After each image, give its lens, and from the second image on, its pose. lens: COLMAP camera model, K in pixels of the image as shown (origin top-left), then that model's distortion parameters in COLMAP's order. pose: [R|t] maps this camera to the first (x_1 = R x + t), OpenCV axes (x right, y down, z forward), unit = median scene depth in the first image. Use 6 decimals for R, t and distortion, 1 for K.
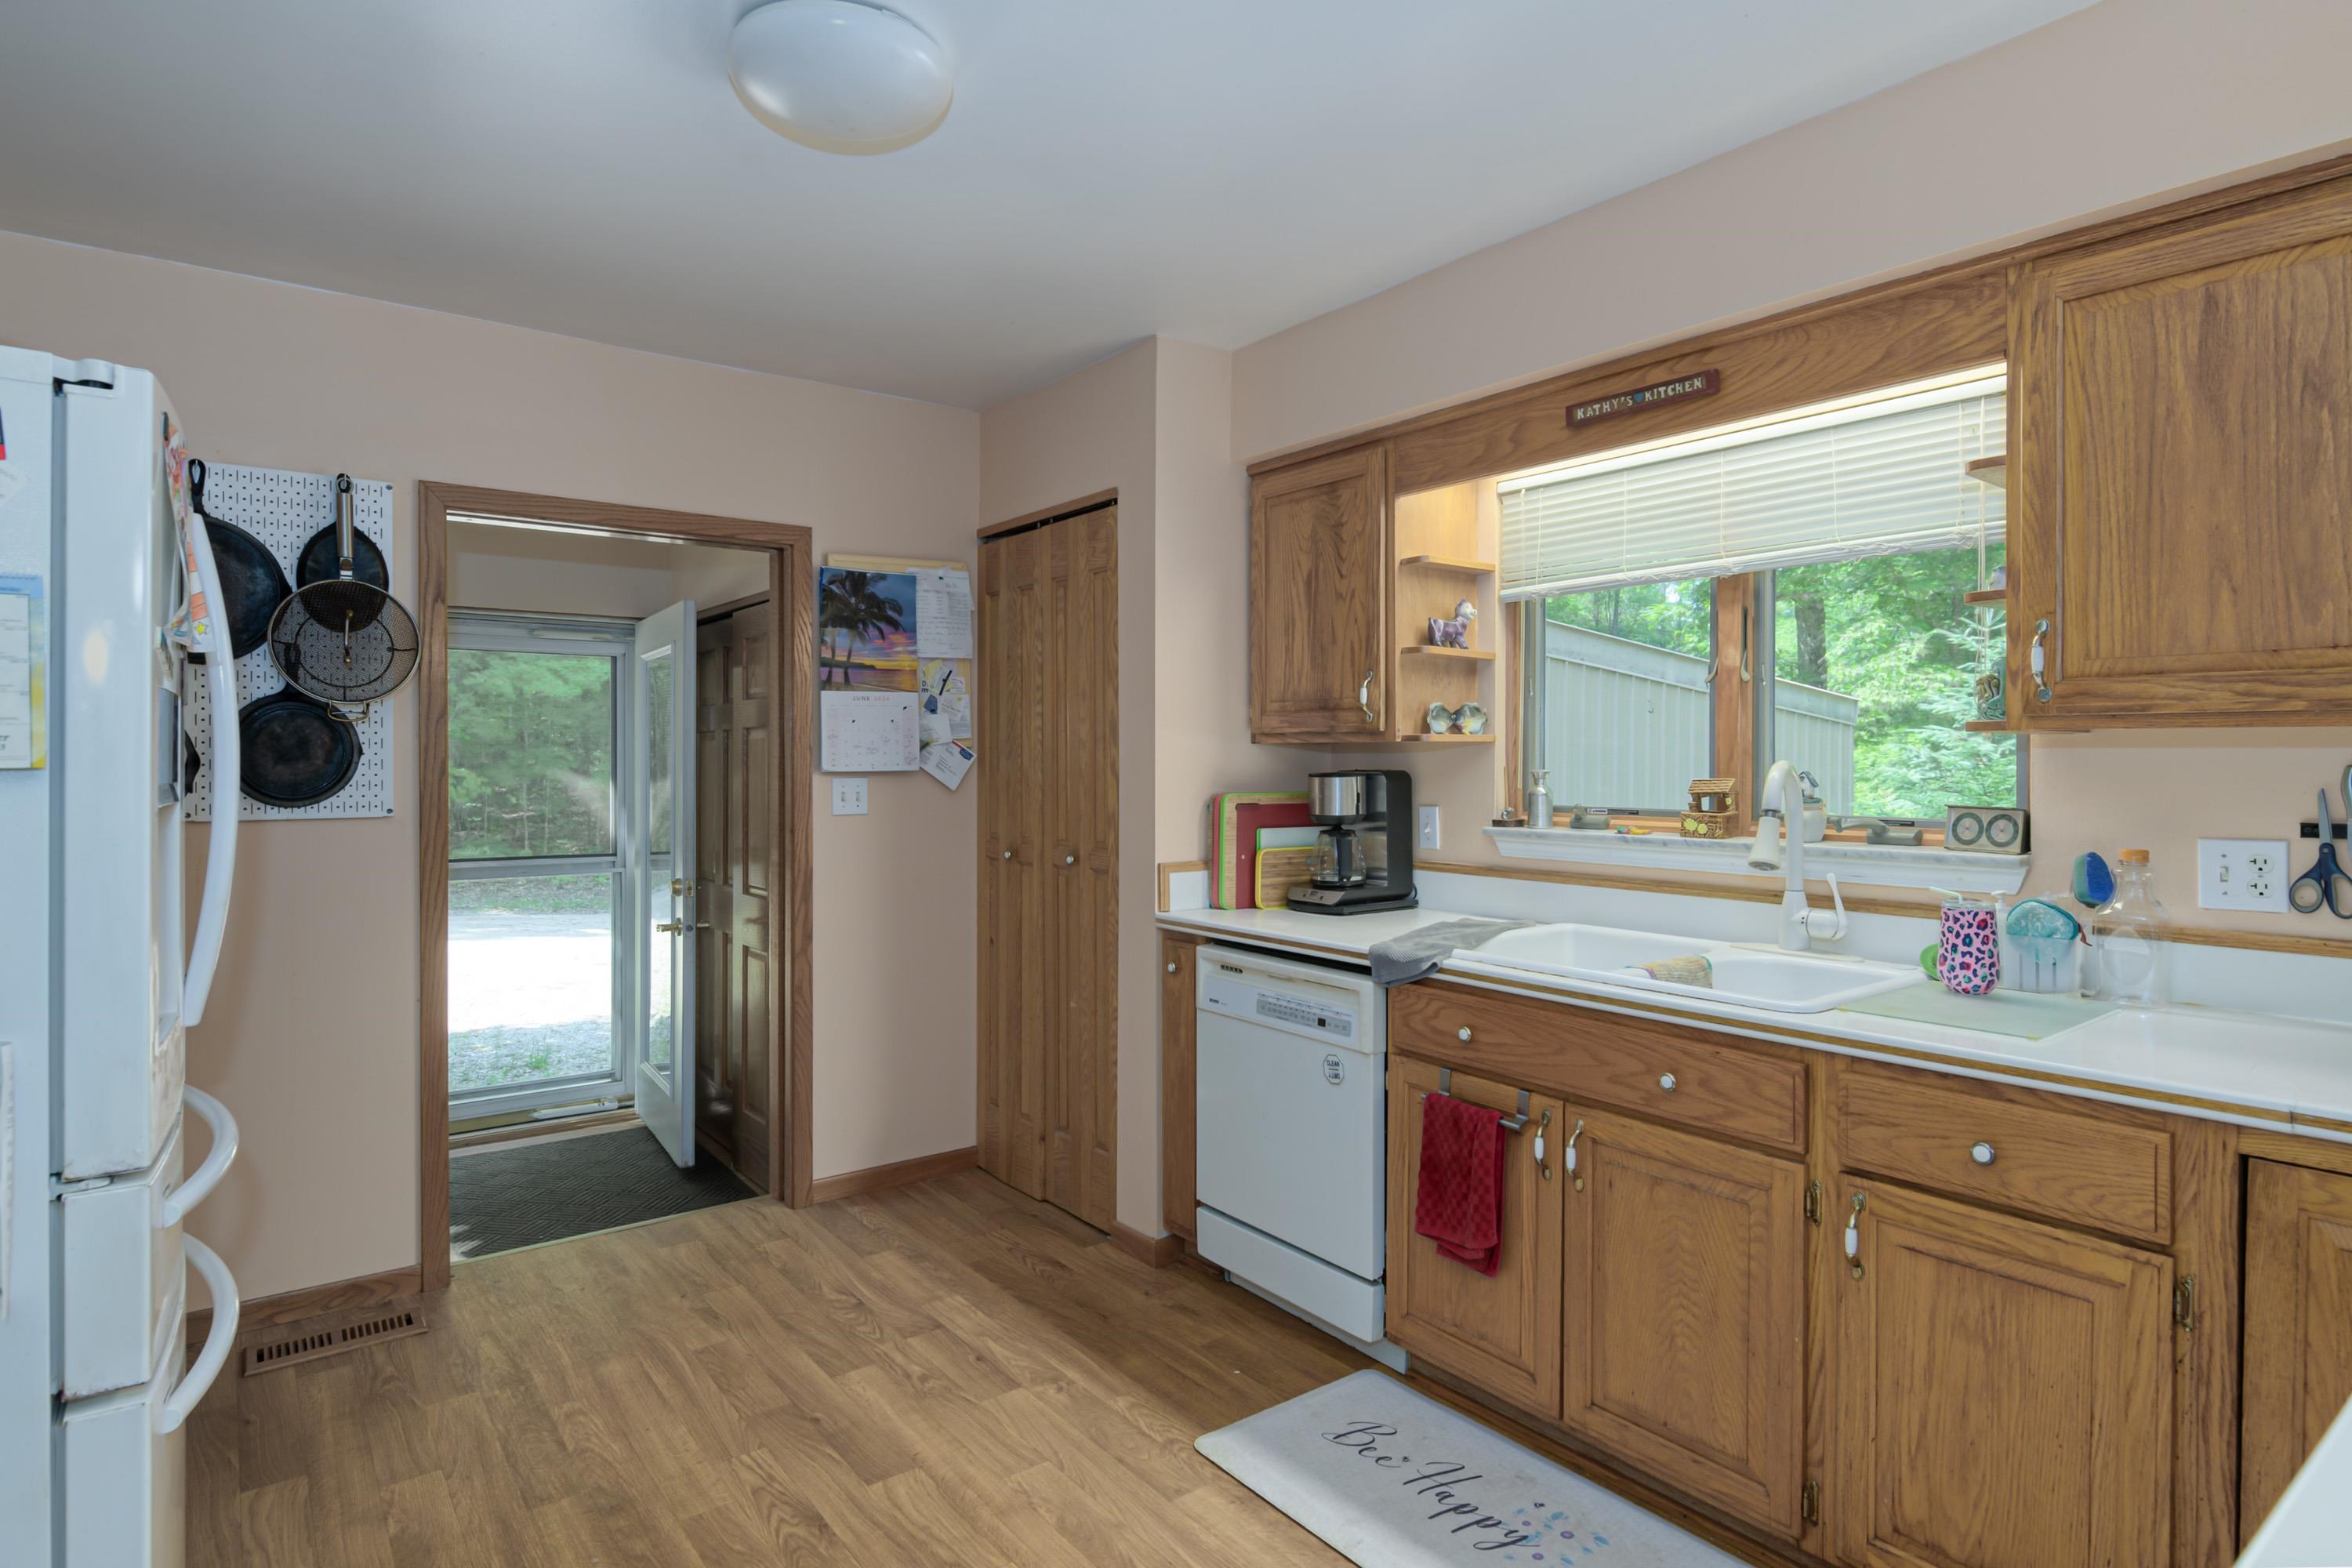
lens RADIAL K [[1290.1, 0, 1189.2], [0, 1290.1, 762.0], [0, 0, 1]] dist [0.004773, -0.003459]
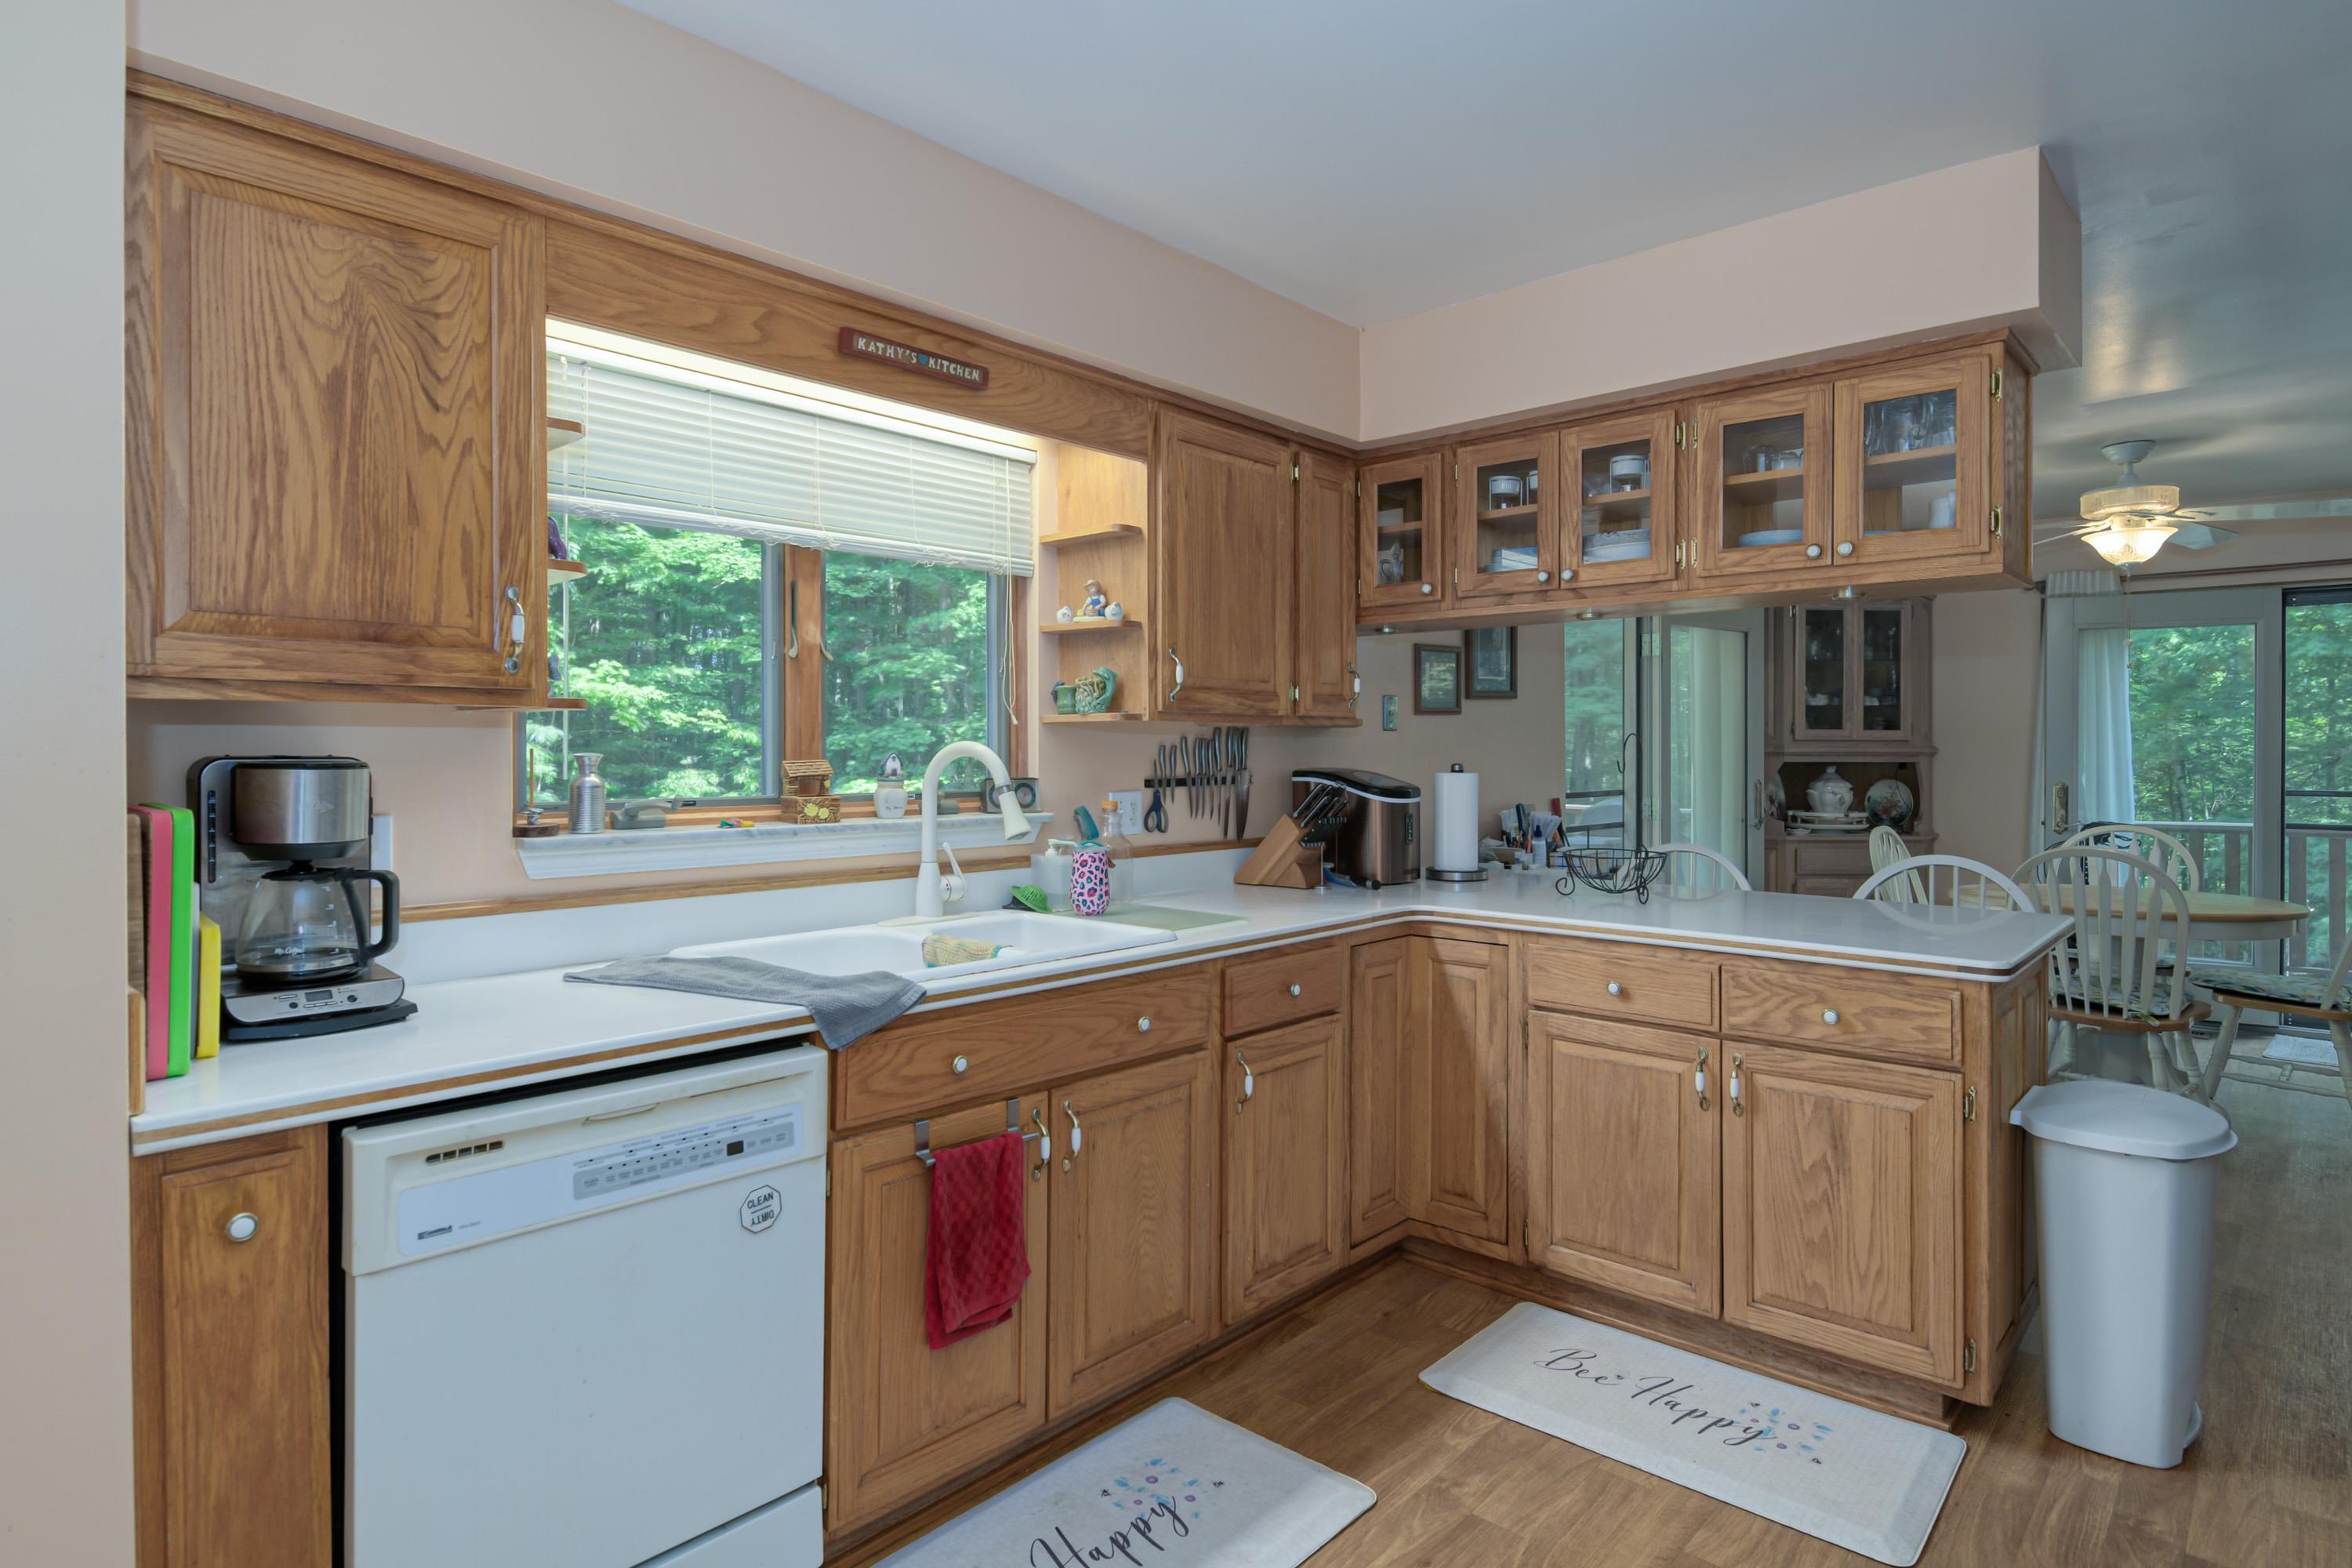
lens RADIAL K [[1290.1, 0, 1155.5], [0, 1290.1, 756.1], [0, 0, 1]] dist [0.004773, -0.003459]
pose [[-0.191413, -0.004450, 0.981500, -0.595721], [0.002531, 0.999984, 0.005027, 0.005973], [-0.981506, 0.003446, -0.191398, 0.973606]]
